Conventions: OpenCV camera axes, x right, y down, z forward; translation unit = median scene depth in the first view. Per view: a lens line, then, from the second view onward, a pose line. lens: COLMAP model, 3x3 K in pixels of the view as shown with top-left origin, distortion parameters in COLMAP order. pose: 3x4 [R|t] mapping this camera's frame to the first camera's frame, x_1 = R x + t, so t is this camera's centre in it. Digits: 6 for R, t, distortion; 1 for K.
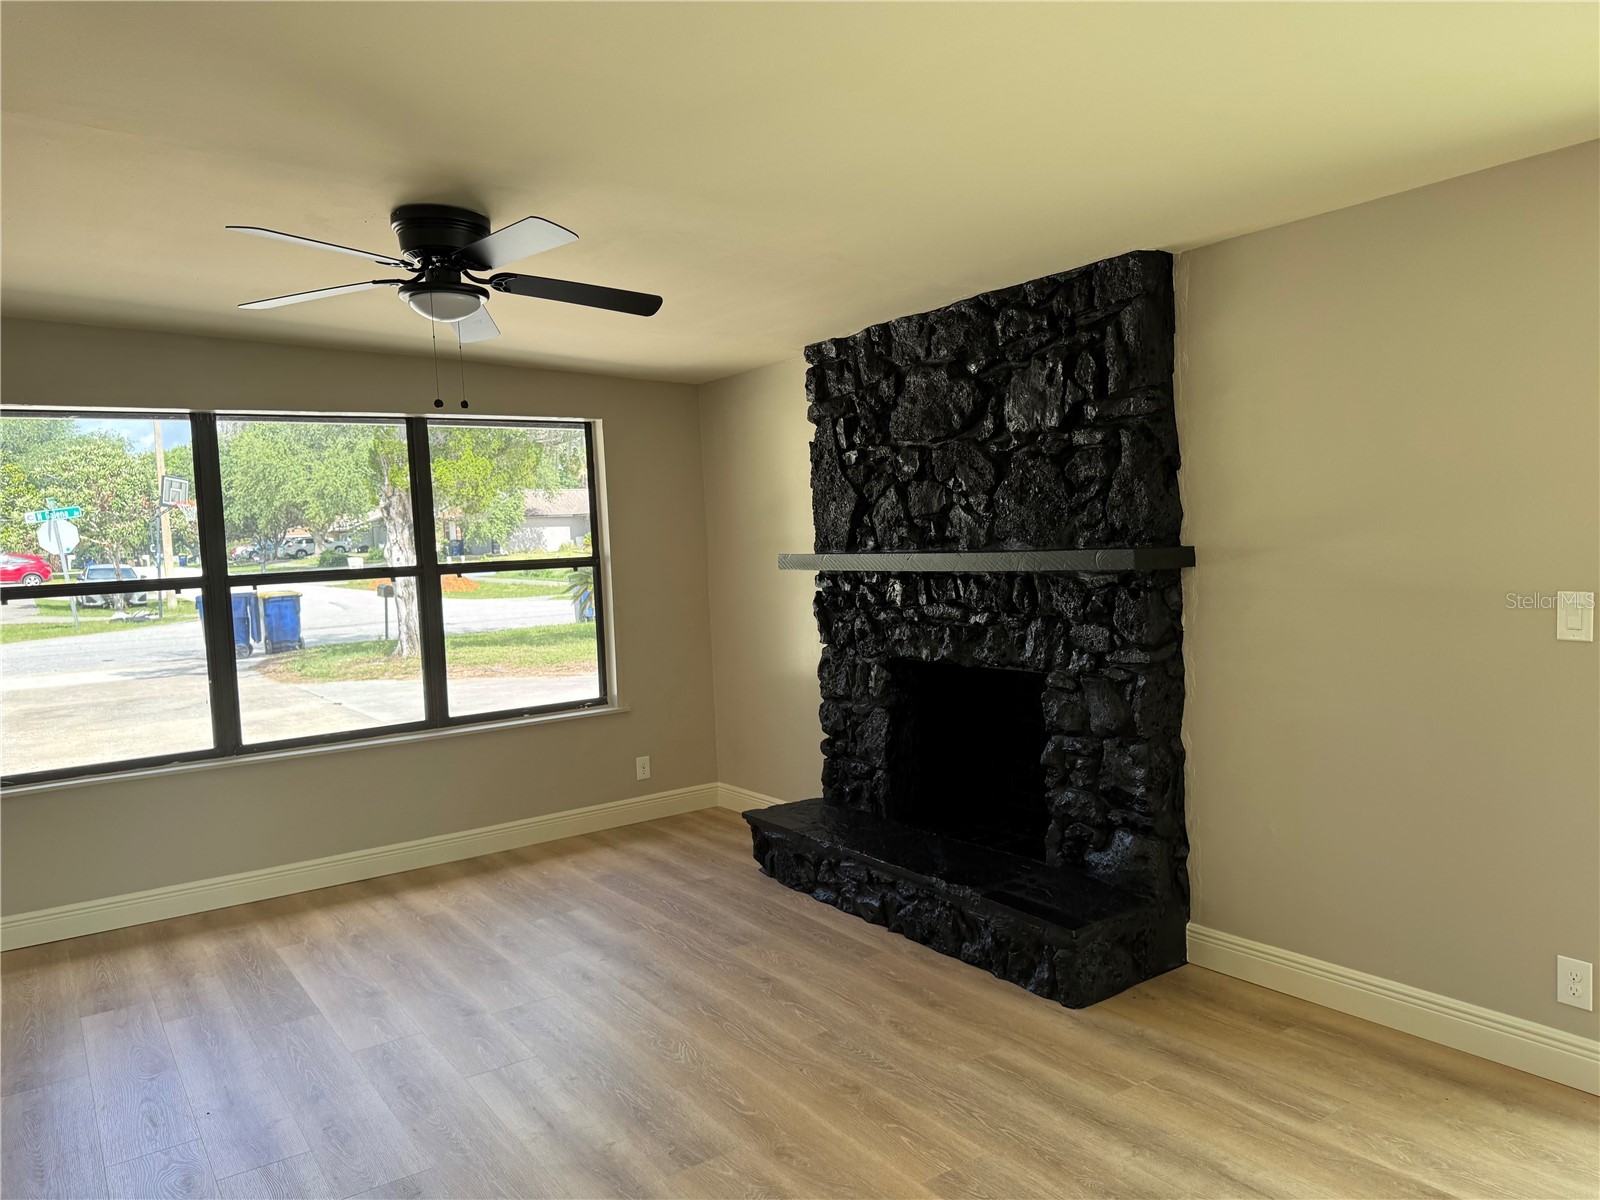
lens RADIAL K [[1114.7, 0, 800.0], [0, 1114.7, 600.0], [0, 0, 1]] dist [0.083215, -0.109752]
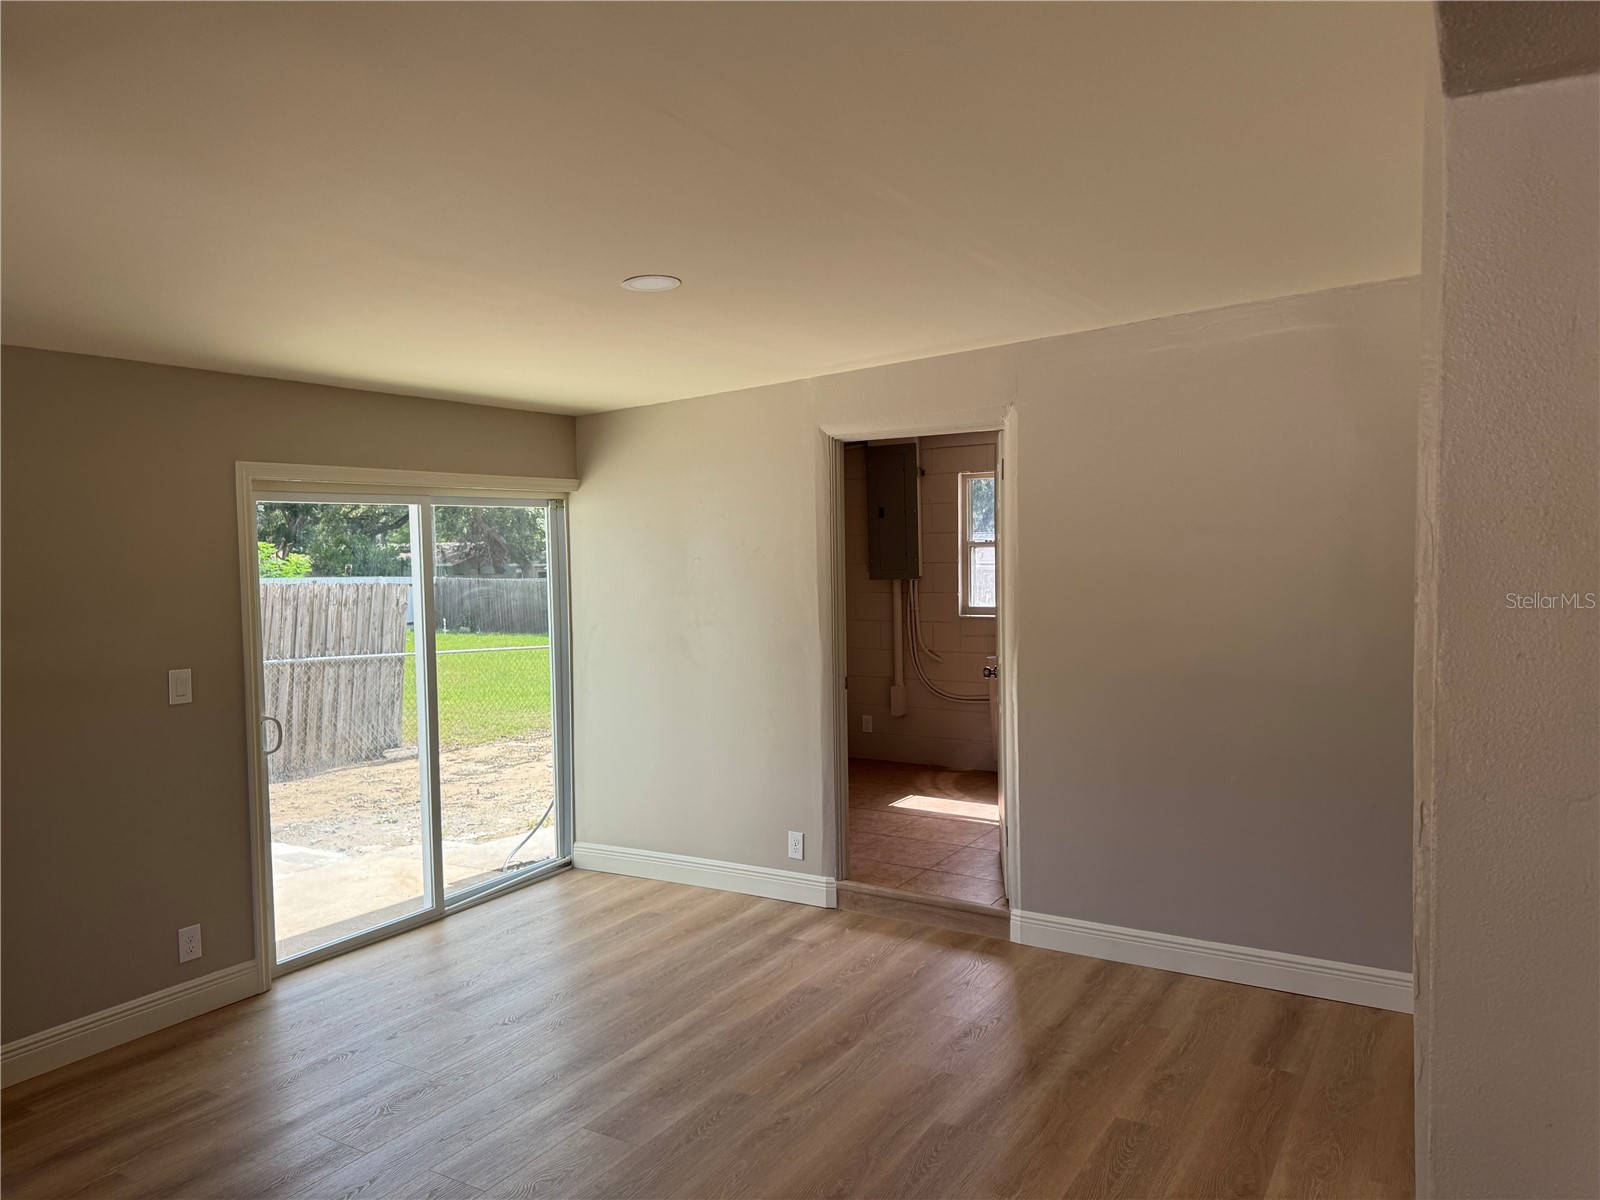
lens RADIAL K [[1114.7, 0, 800.0], [0, 1114.7, 600.0], [0, 0, 1]] dist [0.083215, -0.109752]
pose [[-0.397075, 0.010173, 0.917730, -0.600055], [0.090991, 0.995448, 0.028335, -0.040473], [-0.913264, 0.094757, -0.396194, 0.530271]]
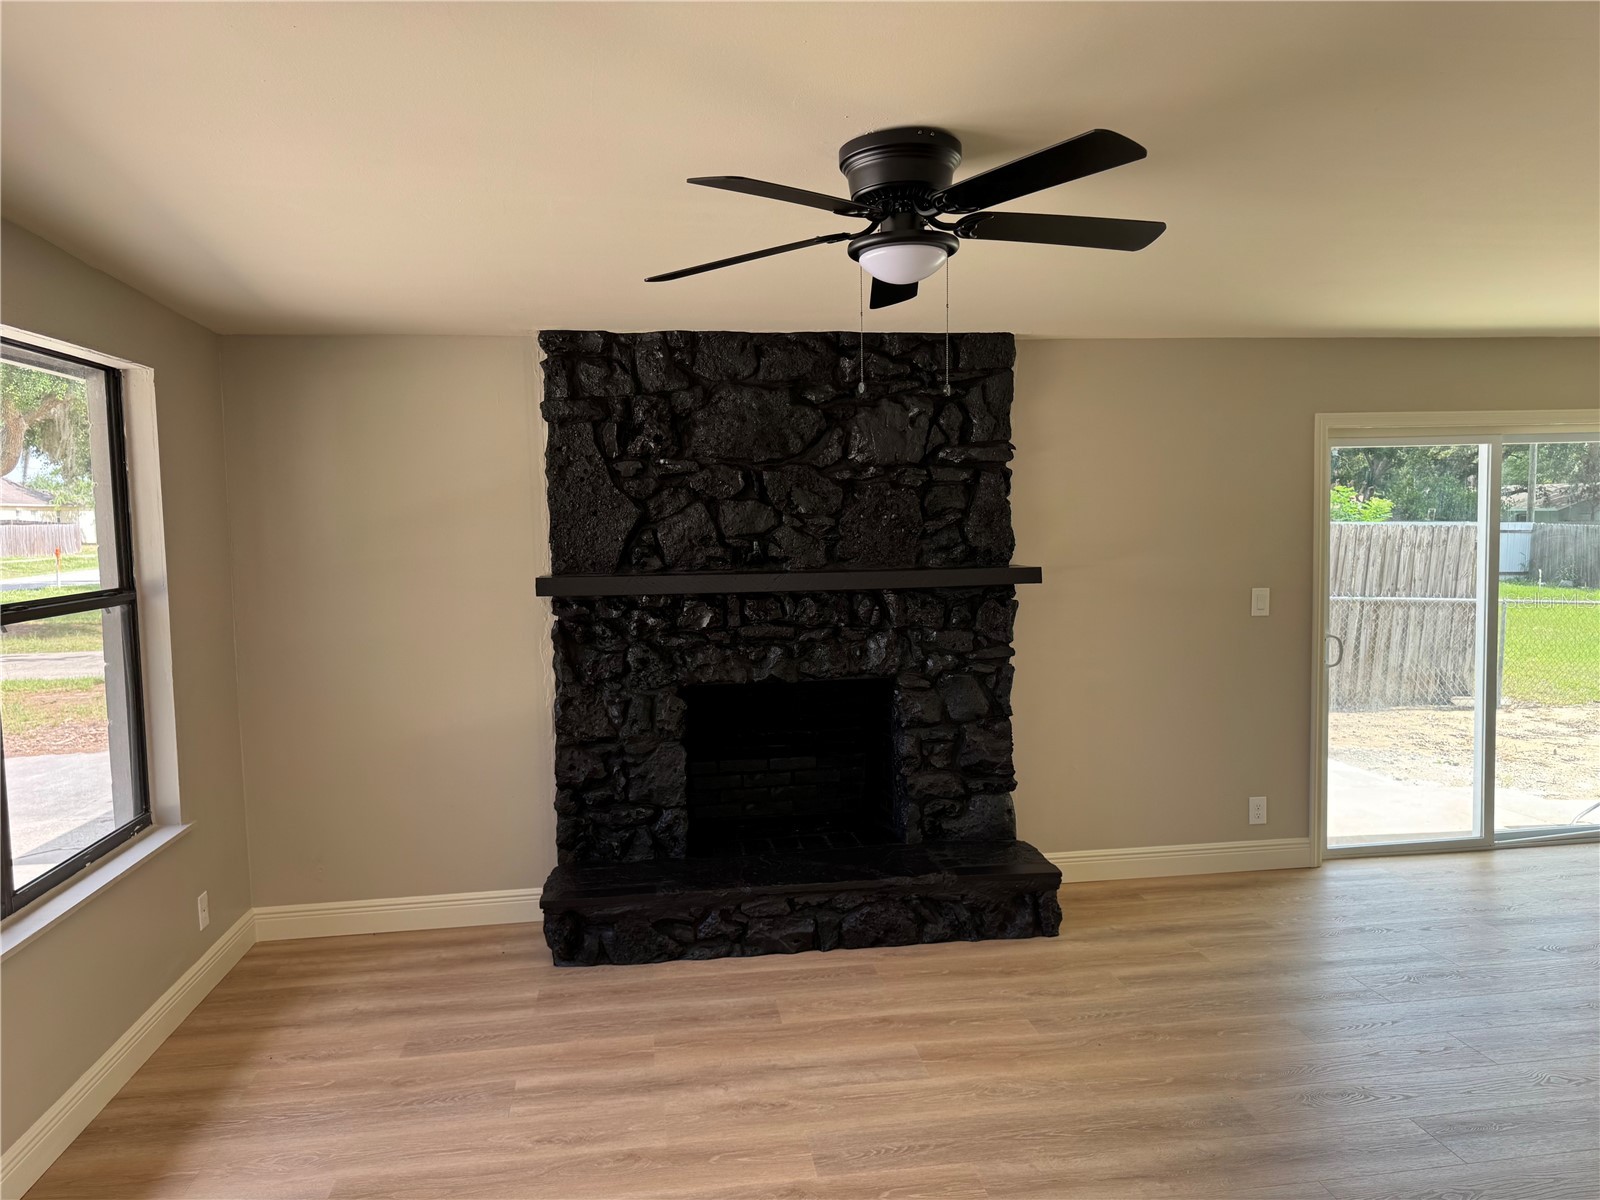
lens RADIAL K [[1114.7, 0, 800.0], [0, 1114.7, 600.0], [0, 0, 1]] dist [0.083215, -0.109752]
pose [[0.463925, -0.031514, 0.885314, -0.763829], [0.050975, 0.998661, 0.008836, -0.025618], [-0.884407, 0.041030, 0.464910, 0.515836]]
